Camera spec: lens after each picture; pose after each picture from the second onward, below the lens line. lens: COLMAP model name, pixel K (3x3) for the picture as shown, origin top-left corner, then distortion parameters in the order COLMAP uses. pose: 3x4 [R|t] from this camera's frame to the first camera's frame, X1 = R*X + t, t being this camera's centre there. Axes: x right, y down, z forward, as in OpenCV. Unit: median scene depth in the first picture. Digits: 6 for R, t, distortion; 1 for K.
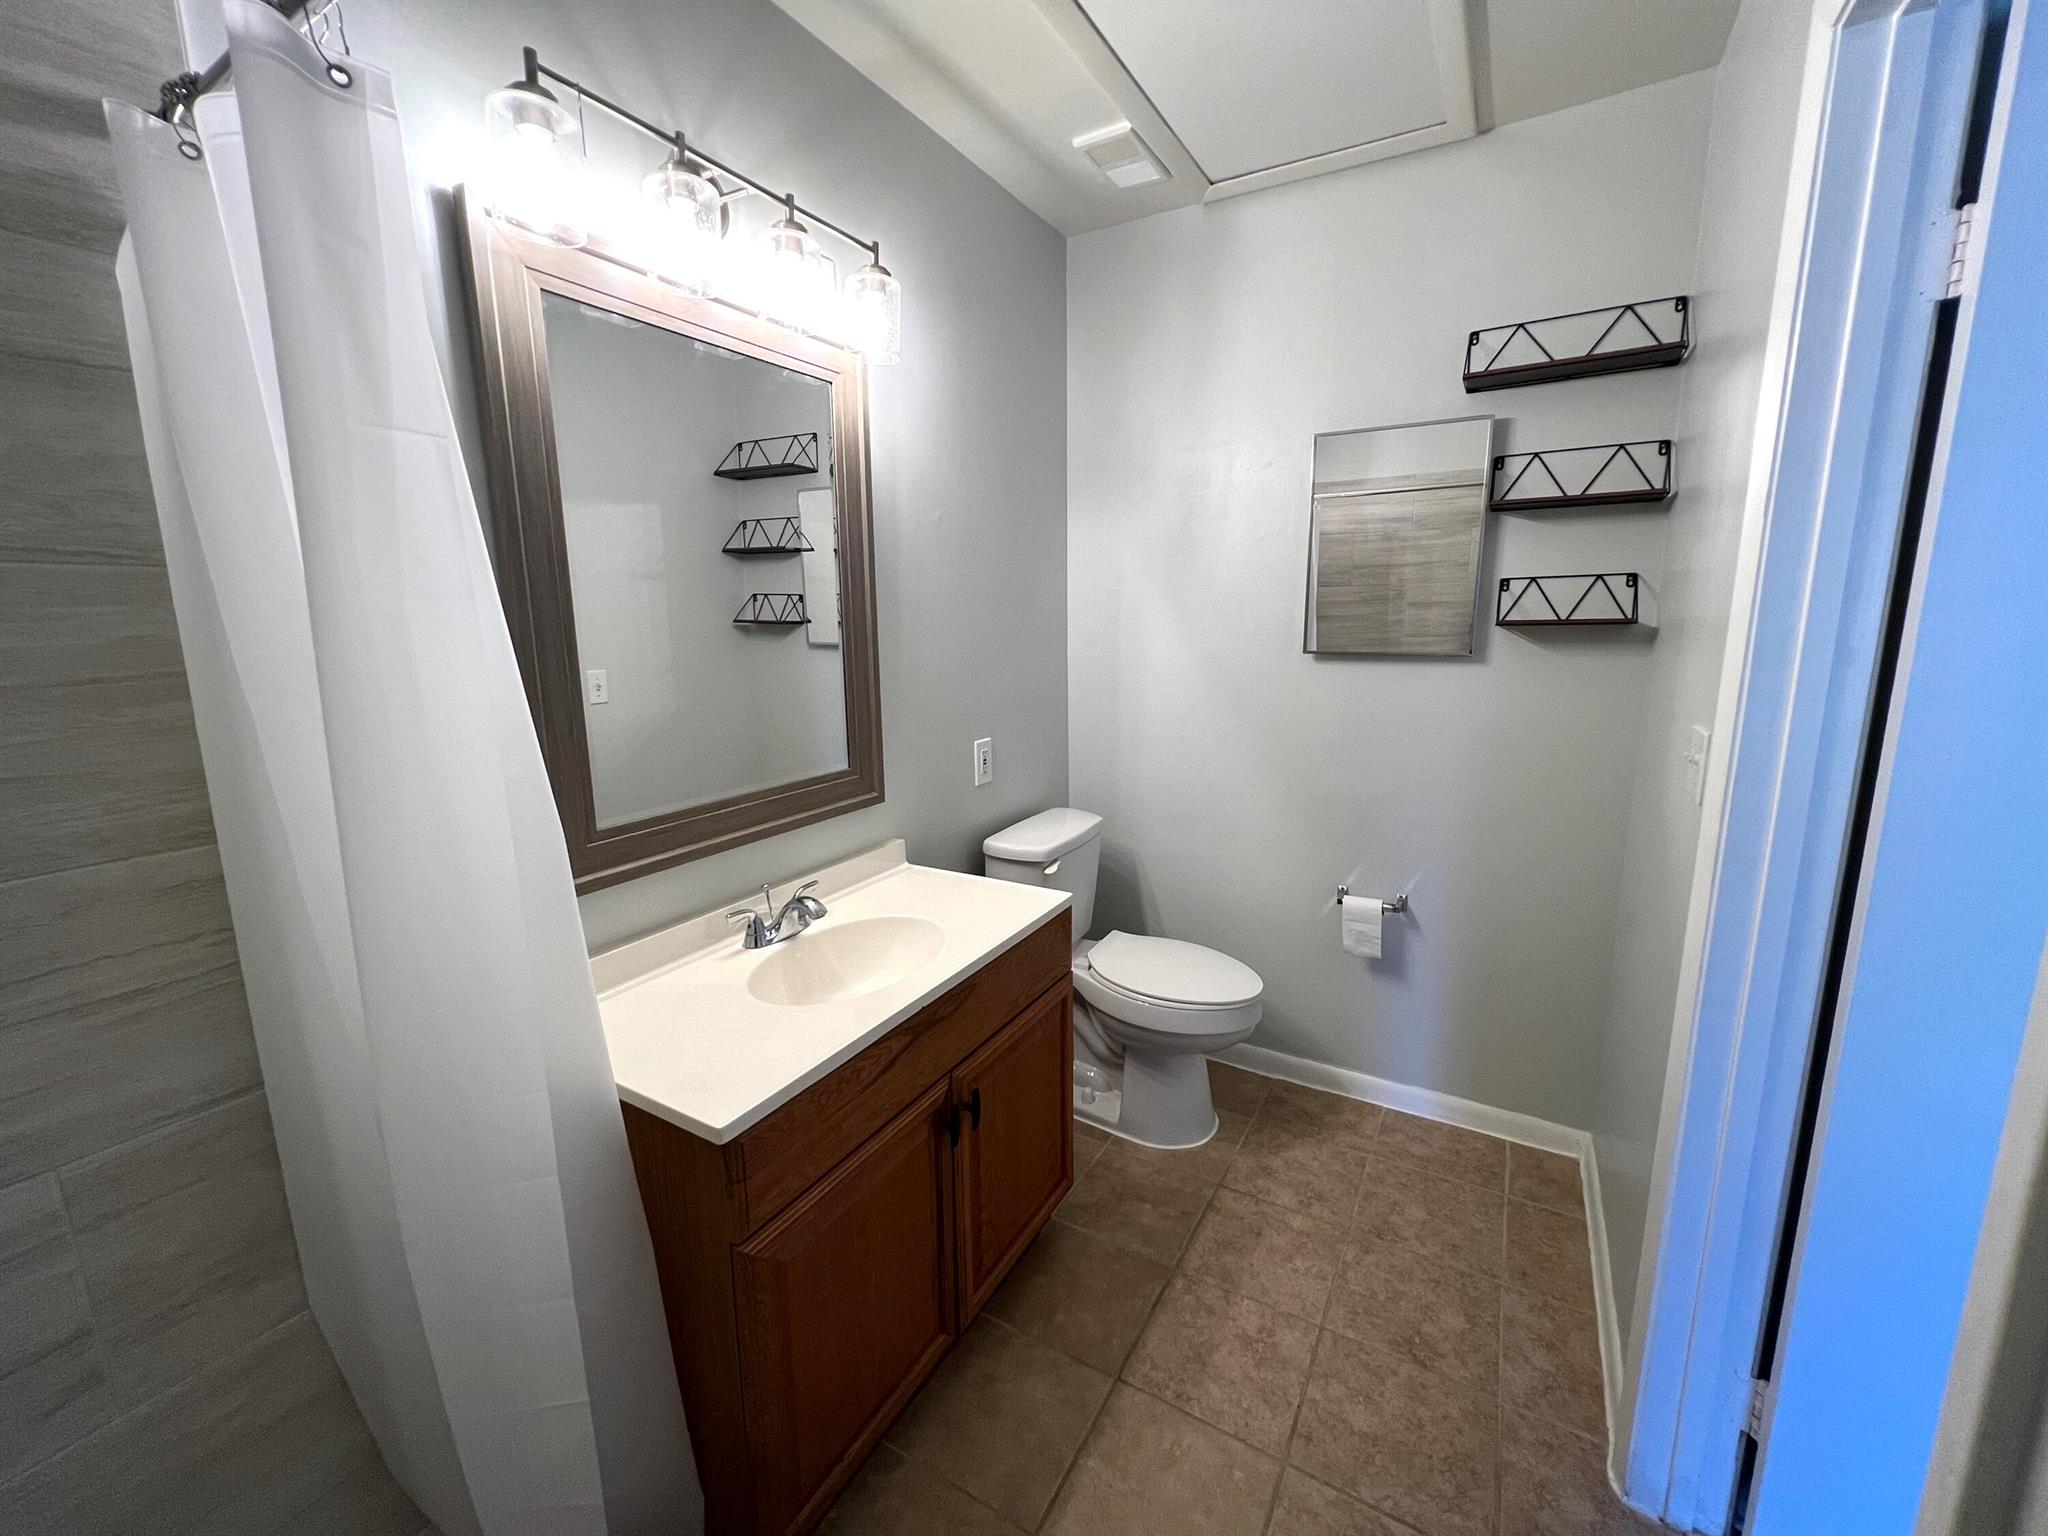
lens RADIAL K [[824.0, 0, 1019.5], [0, 824.0, 761.9], [0, 0, 1]] dist [-0.003258, 0.000809]
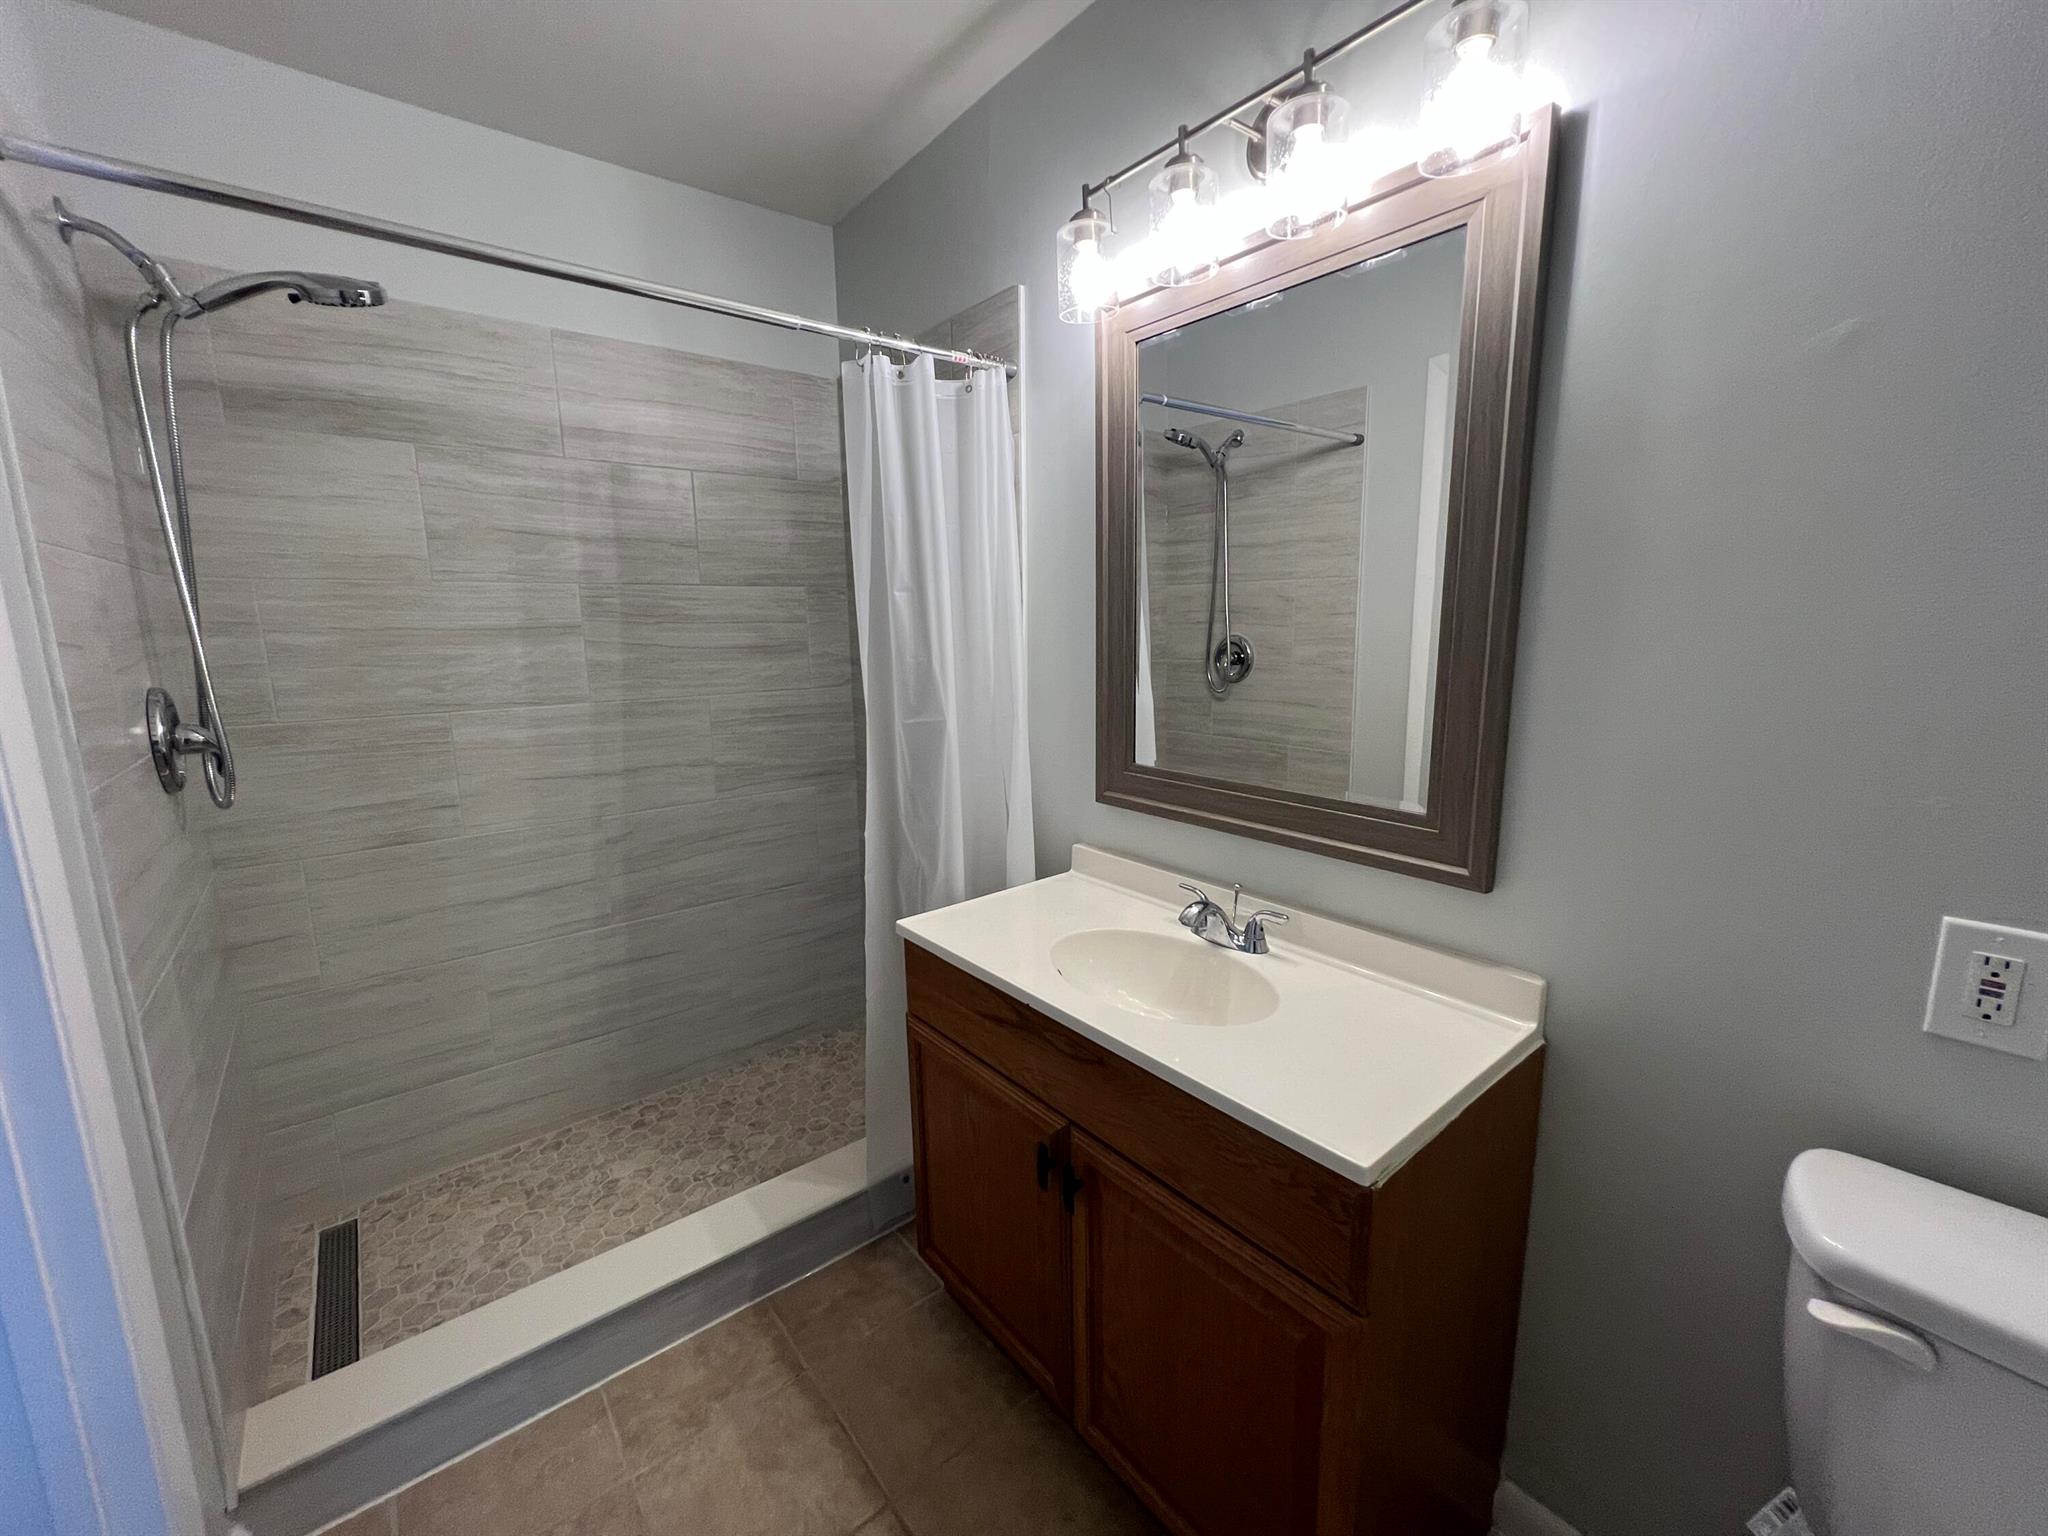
lens RADIAL K [[824.0, 0, 1016.6], [0, 824.0, 763.7], [0, 0, 1]] dist [-0.003258, 0.000809]
pose [[-0.349318, 0.180453, -0.919464, 0.651255], [-0.152390, 0.957275, 0.245769, -0.183376], [0.924529, 0.225968, -0.306894, 1.111585]]
